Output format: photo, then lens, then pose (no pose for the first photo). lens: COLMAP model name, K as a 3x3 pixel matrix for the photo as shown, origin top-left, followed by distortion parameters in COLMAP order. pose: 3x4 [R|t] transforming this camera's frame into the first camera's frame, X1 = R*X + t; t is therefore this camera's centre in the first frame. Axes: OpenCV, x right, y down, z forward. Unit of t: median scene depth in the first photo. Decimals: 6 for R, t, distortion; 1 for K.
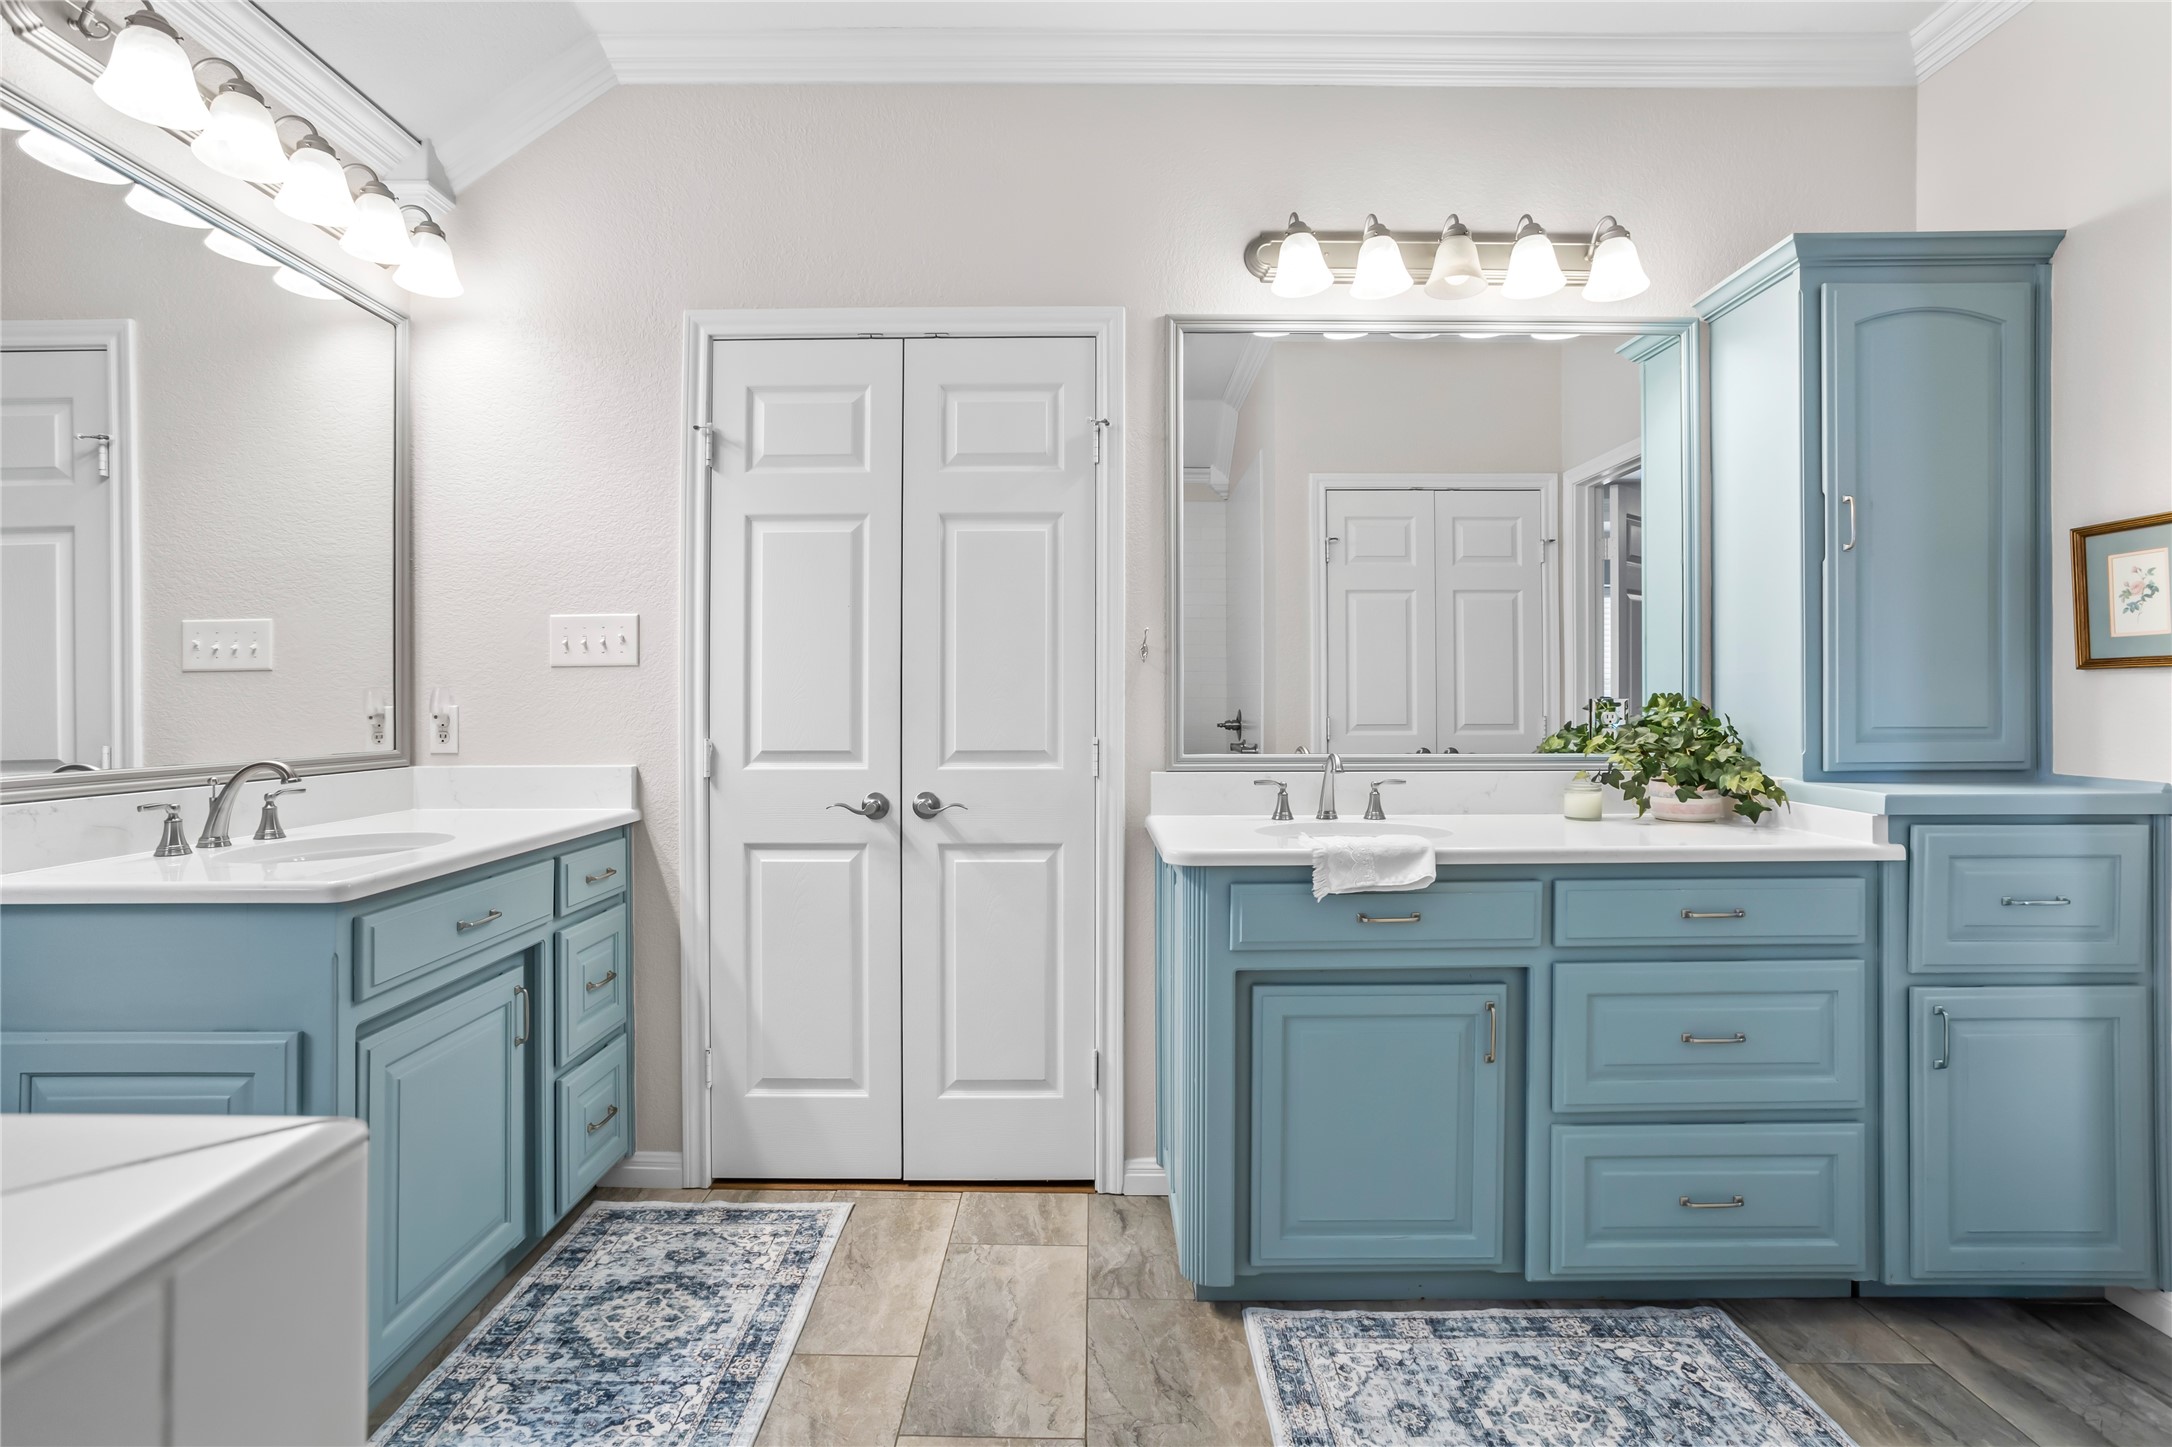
lens RADIAL K [[1054.3, 0, 1086.2], [0, 1054.3, 684.6], [0, 0, 1]] dist [-0.036609, 0.019855]
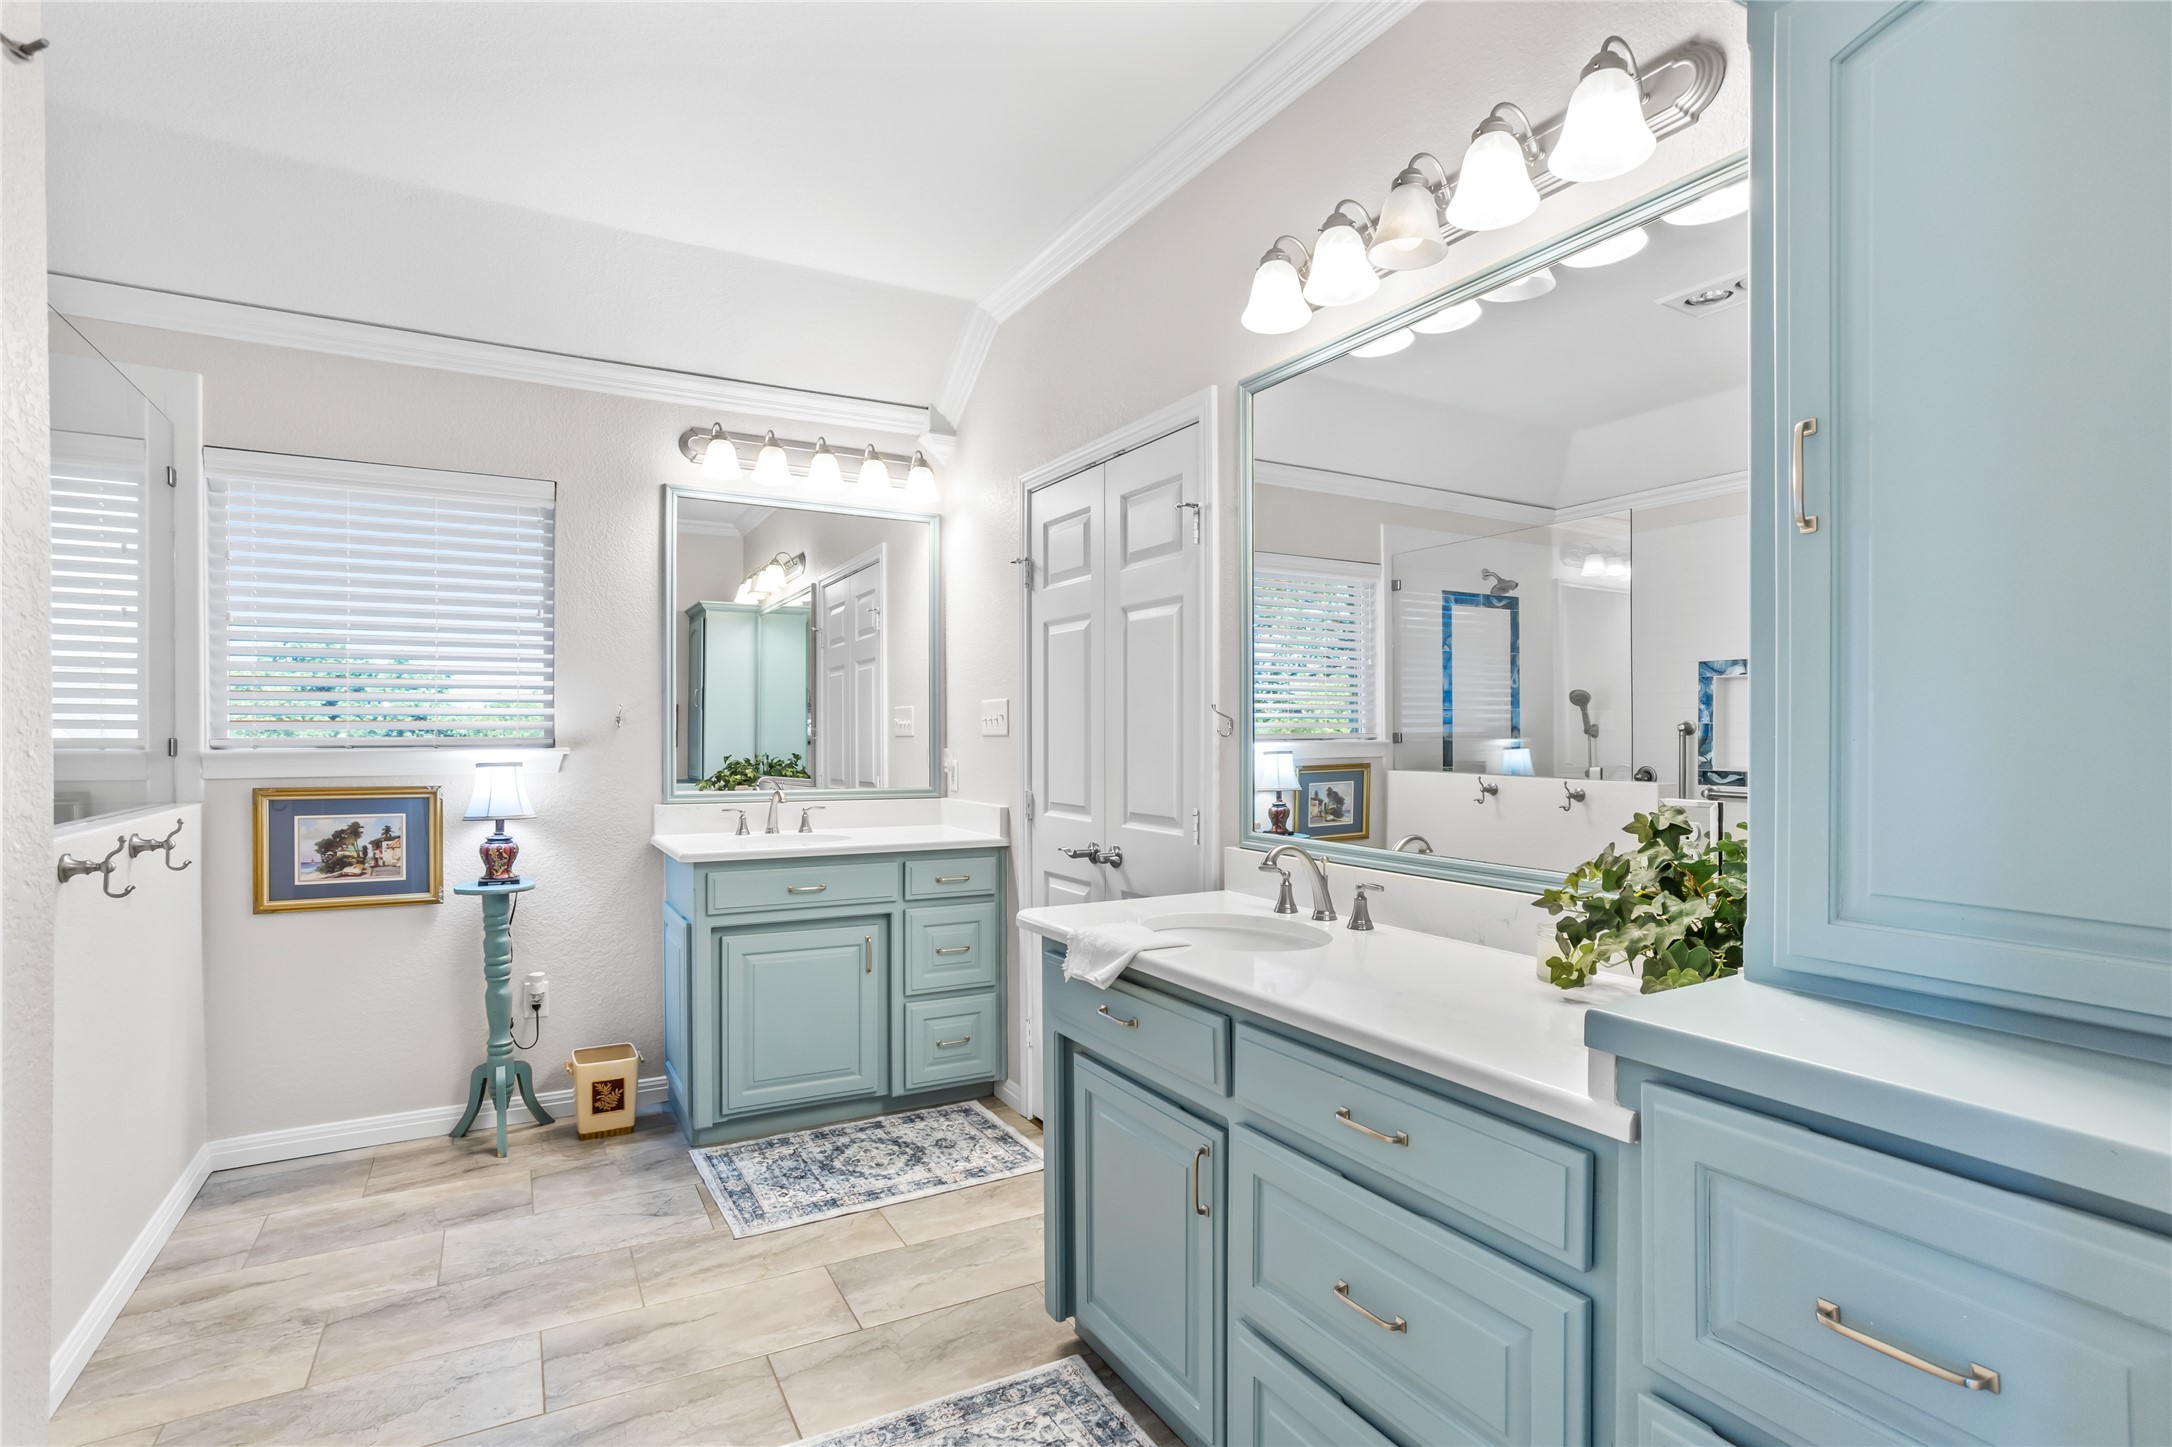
lens RADIAL K [[1054.3, 0, 1088.3], [0, 1054.3, 735.4], [0, 0, 1]] dist [-0.036609, 0.019855]
pose [[0.498853, 0.008103, -0.866649, 1.042212], [0.004969, 0.999913, 0.012209, -0.042756], [0.866672, -0.010397, 0.498770, 0.473610]]
